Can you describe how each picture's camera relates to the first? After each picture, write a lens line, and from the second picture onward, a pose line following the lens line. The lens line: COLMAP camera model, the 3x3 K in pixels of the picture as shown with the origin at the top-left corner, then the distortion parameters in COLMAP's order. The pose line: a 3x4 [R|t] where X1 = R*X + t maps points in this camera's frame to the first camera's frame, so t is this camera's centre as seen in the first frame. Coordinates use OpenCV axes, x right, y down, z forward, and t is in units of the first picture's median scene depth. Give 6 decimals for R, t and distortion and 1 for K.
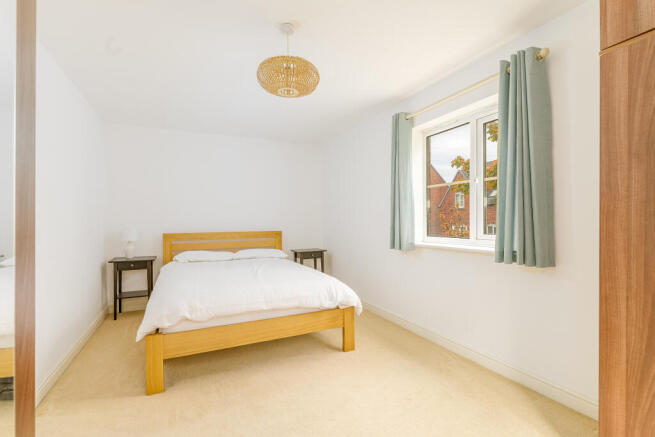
lens RADIAL K [[296.3, 0, 327.5], [0, 296.3, 218.5], [0, 0, 1]] dist [-0.016345, -0.000046]
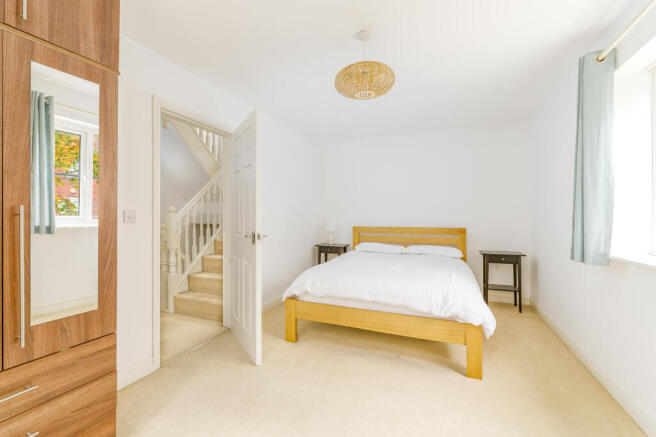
lens RADIAL K [[295.7, 0, 328.0], [0, 295.7, 211.1], [0, 0, 1]] dist [0.000234, -0.000067]
pose [[0.653841, -0.006670, -0.756602, 0.377714], [0.001195, 0.999969, -0.007782, -0.005079], [0.756631, 0.004184, 0.653829, 0.140663]]
